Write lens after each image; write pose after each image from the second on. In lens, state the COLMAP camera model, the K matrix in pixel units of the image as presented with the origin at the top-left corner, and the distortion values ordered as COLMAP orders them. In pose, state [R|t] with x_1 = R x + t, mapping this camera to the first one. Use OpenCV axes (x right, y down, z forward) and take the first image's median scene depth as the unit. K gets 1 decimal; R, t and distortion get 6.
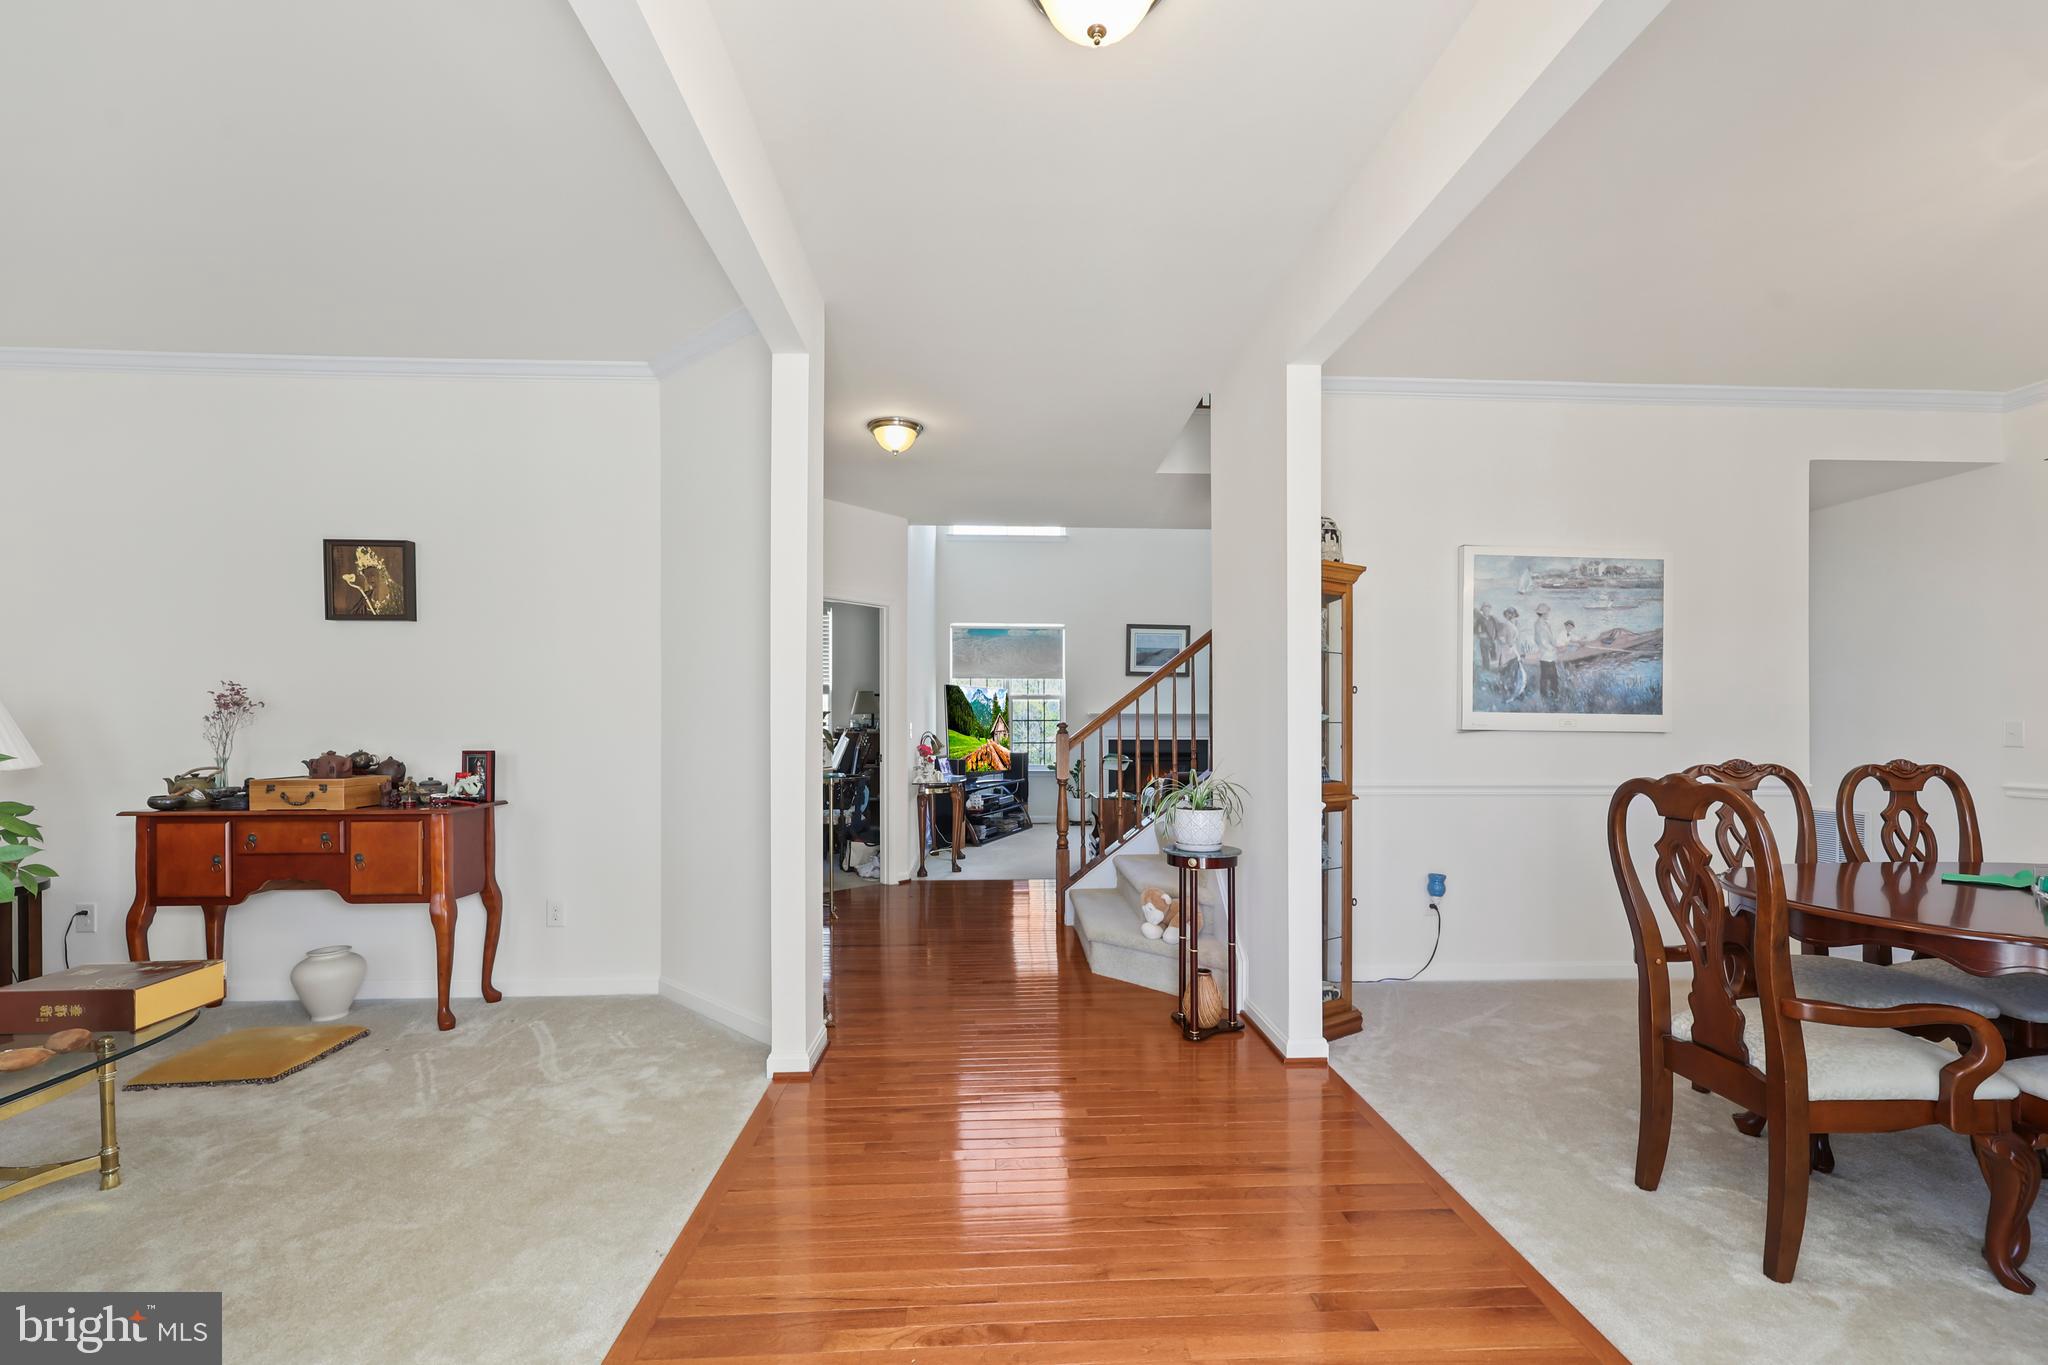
lens RADIAL K [[821.6, 0, 1081.3], [0, 821.6, 713.7], [0, 0, 1]] dist [0.003861, -0.000479]
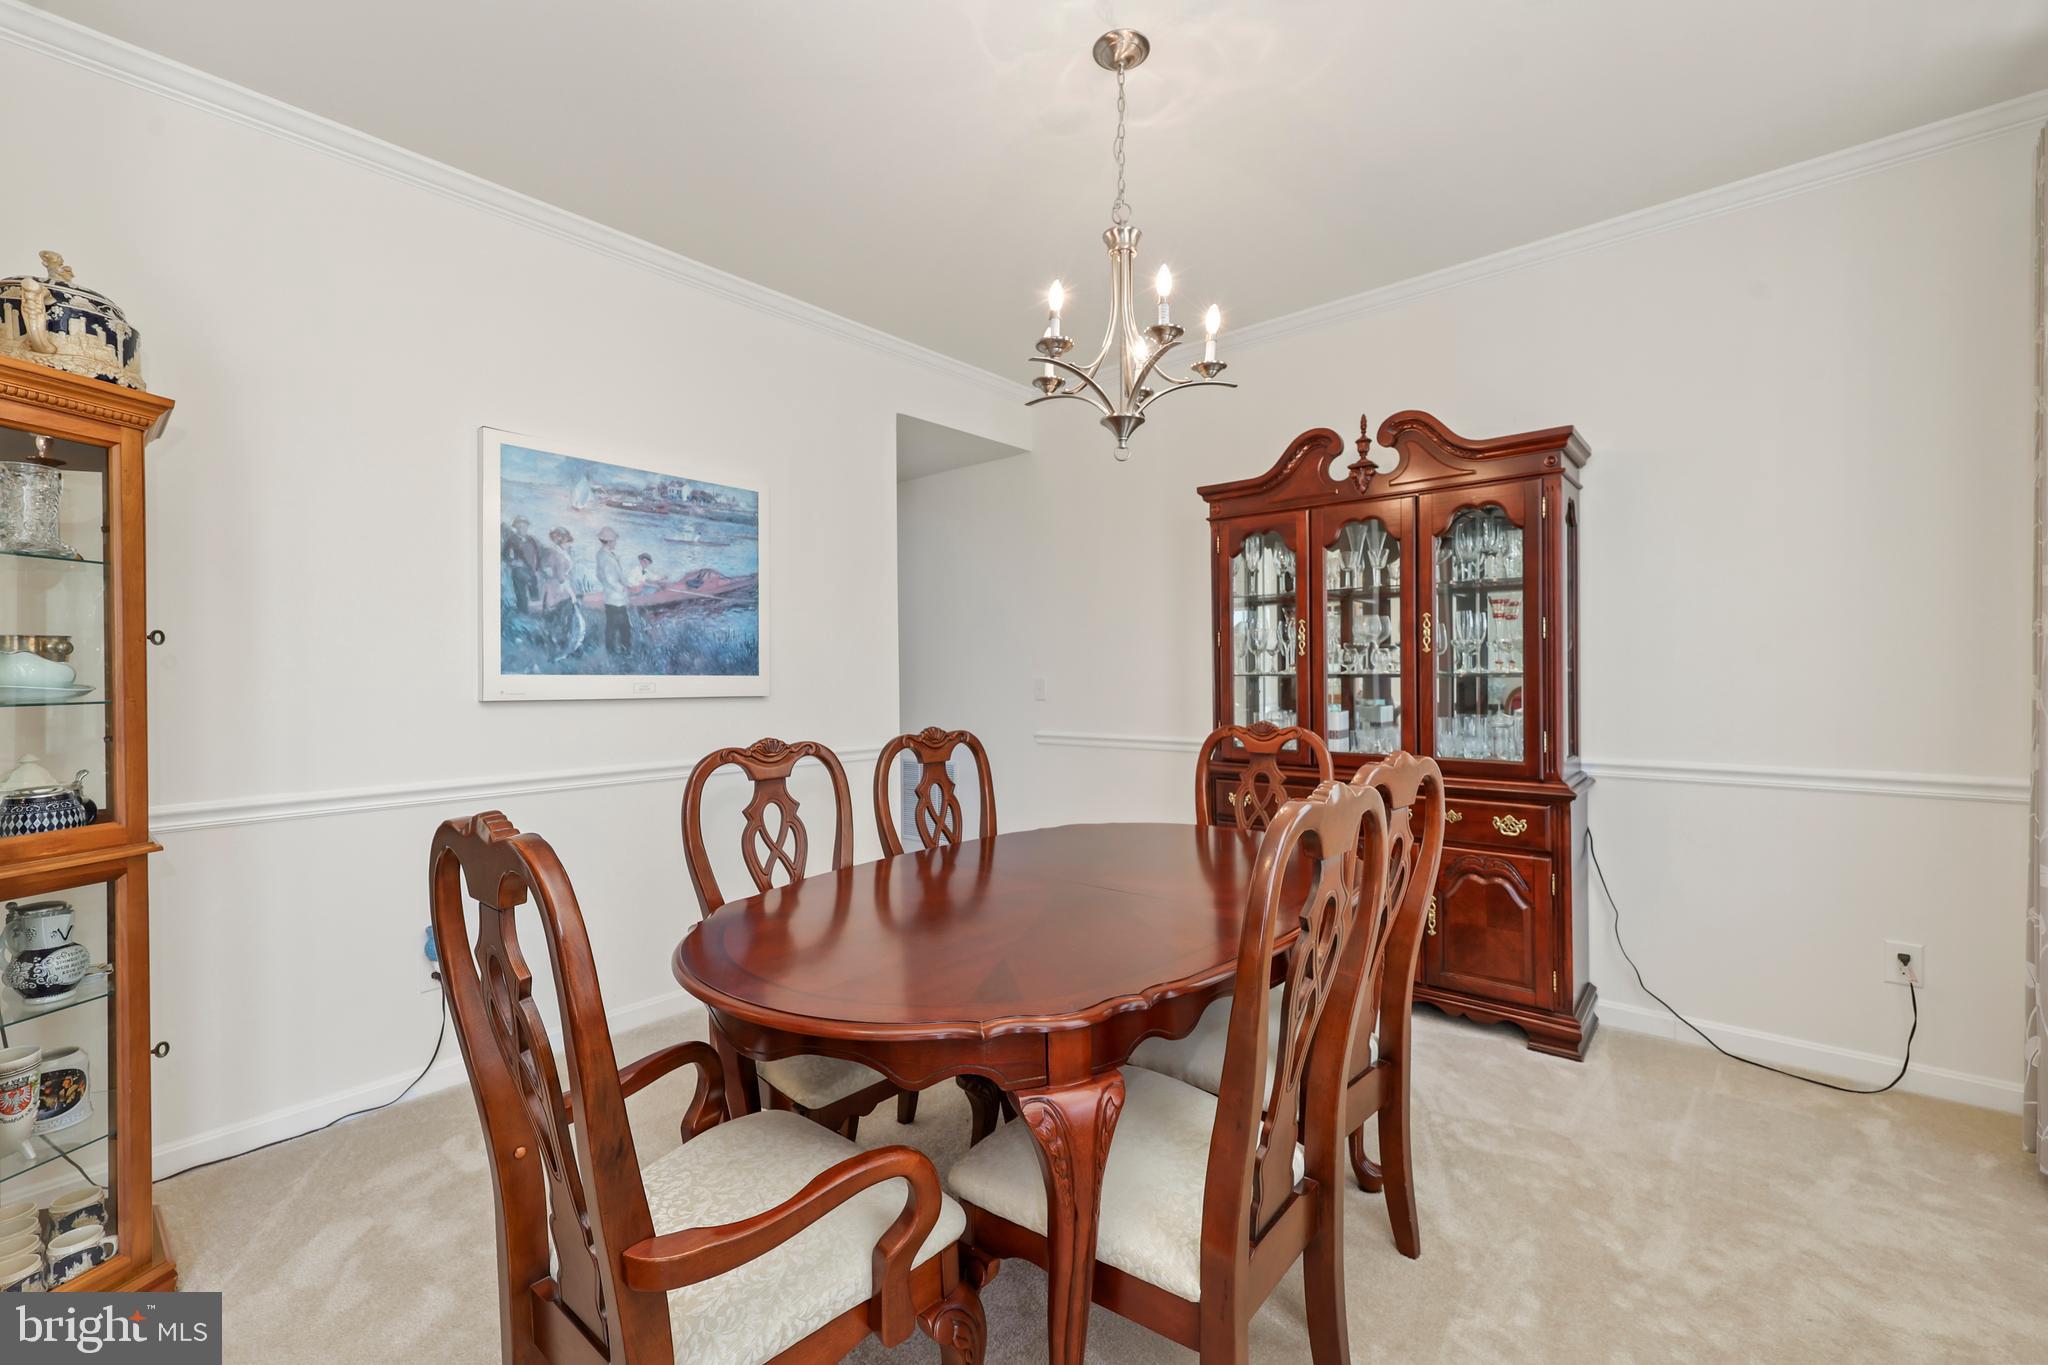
lens RADIAL K [[821.6, 0, 1029.0], [0, 821.6, 684.9], [0, 0, 1]] dist [0.003861, -0.000479]
pose [[0.699265, -0.018760, 0.714616, 0.294487], [0.005006, 0.999760, 0.021347, -0.005571], [-0.714845, -0.011350, 0.699191, 0.207630]]
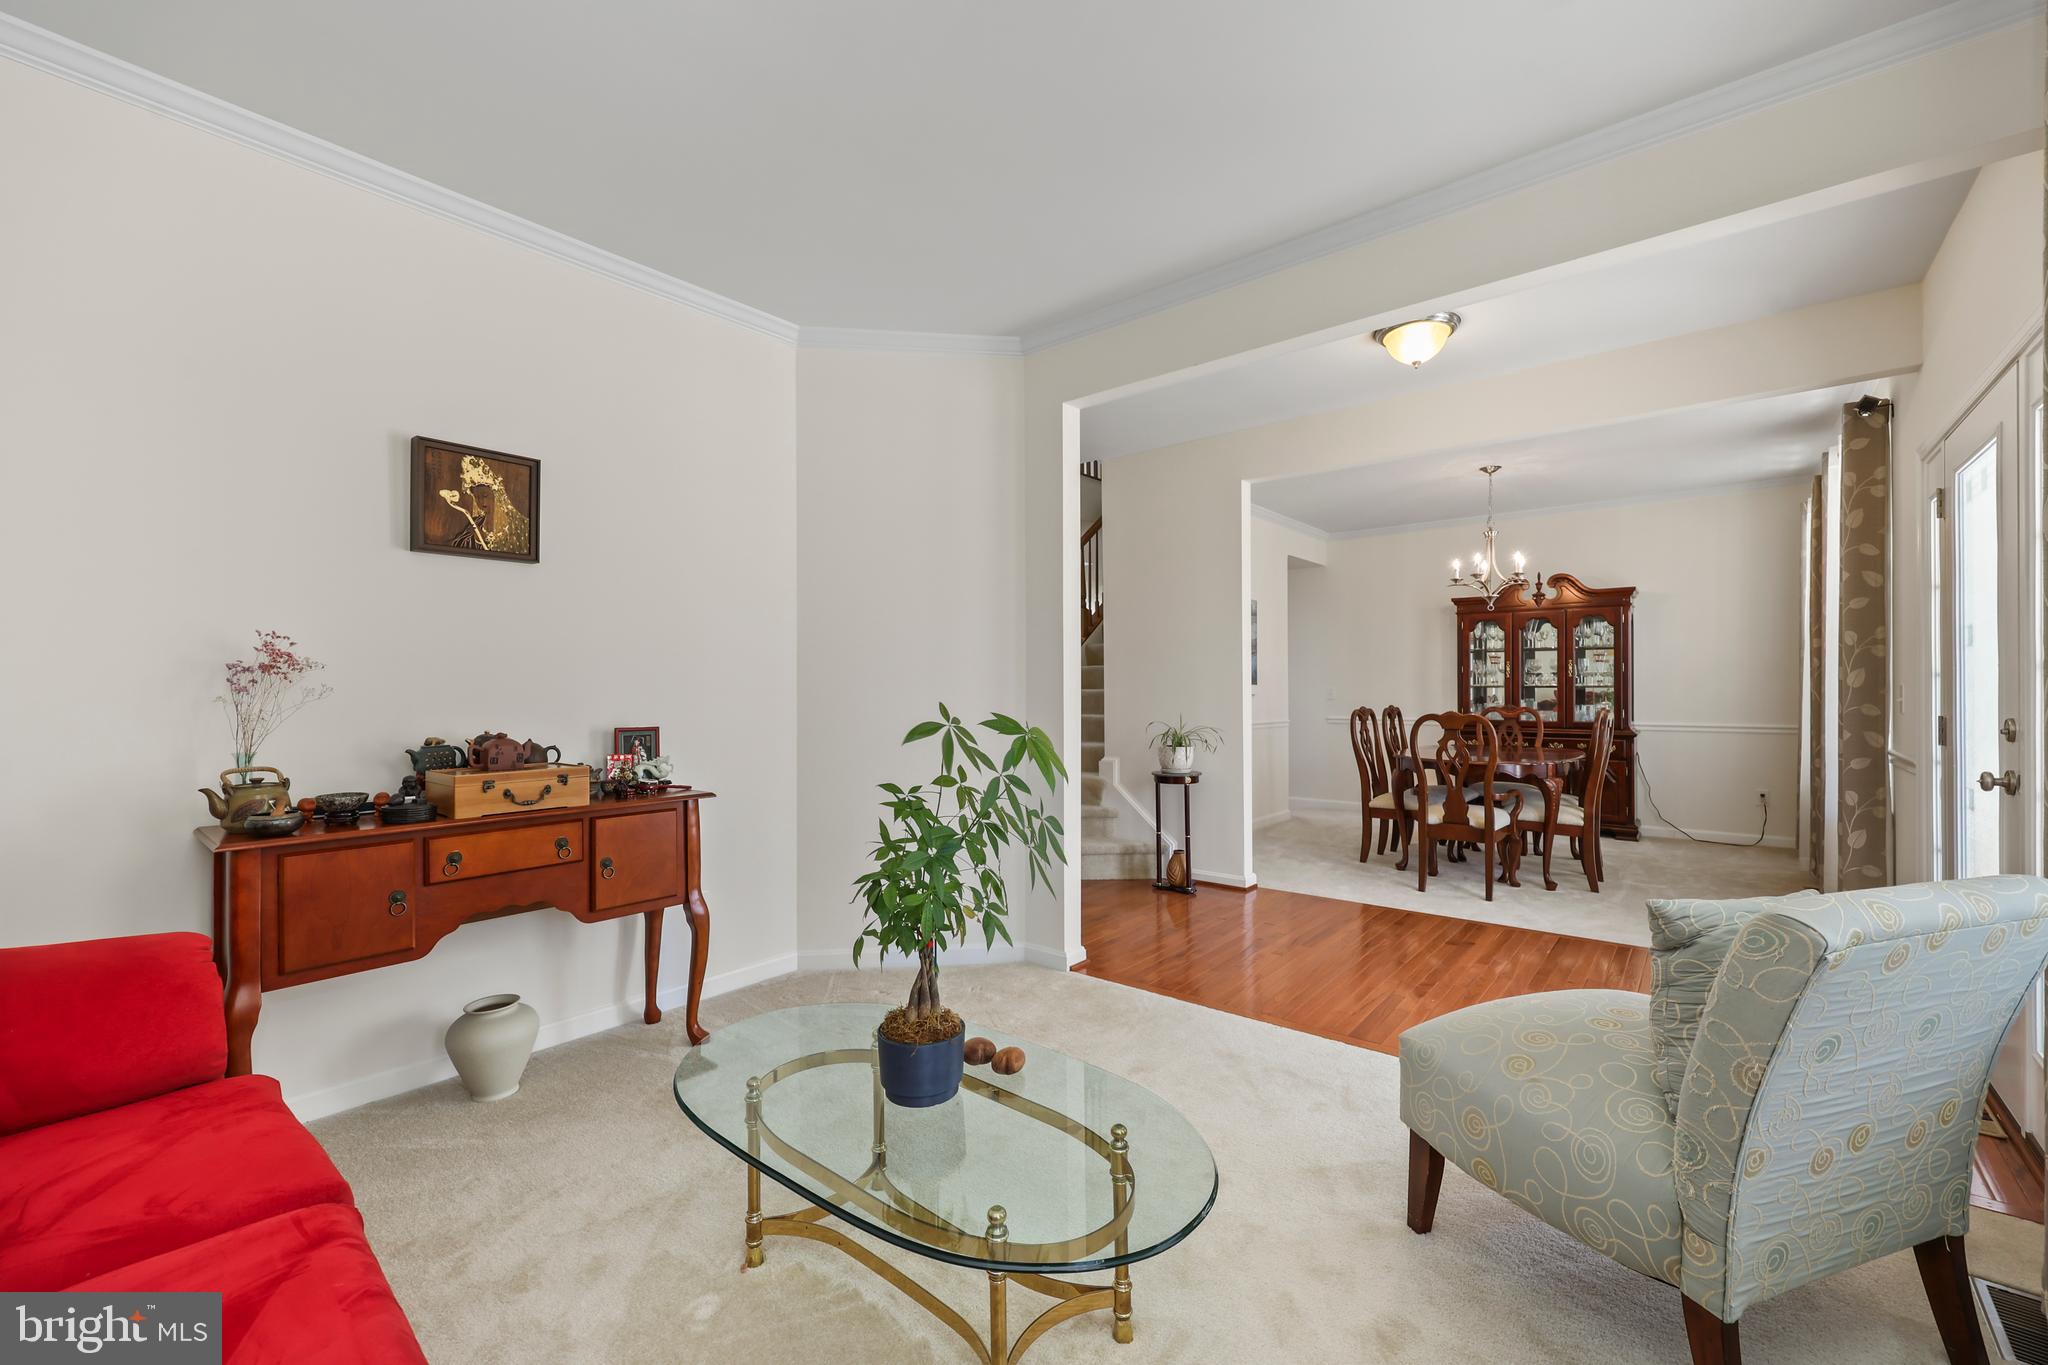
lens RADIAL K [[821.6, 0, 1010.2], [0, 821.6, 688.2], [0, 0, 1]] dist [0.003861, -0.000479]
pose [[0.685630, -0.003962, 0.727939, -1.009533], [-0.000835, 0.999980, 0.006230, -0.000804], [-0.727949, -0.004880, 0.685614, 0.137431]]
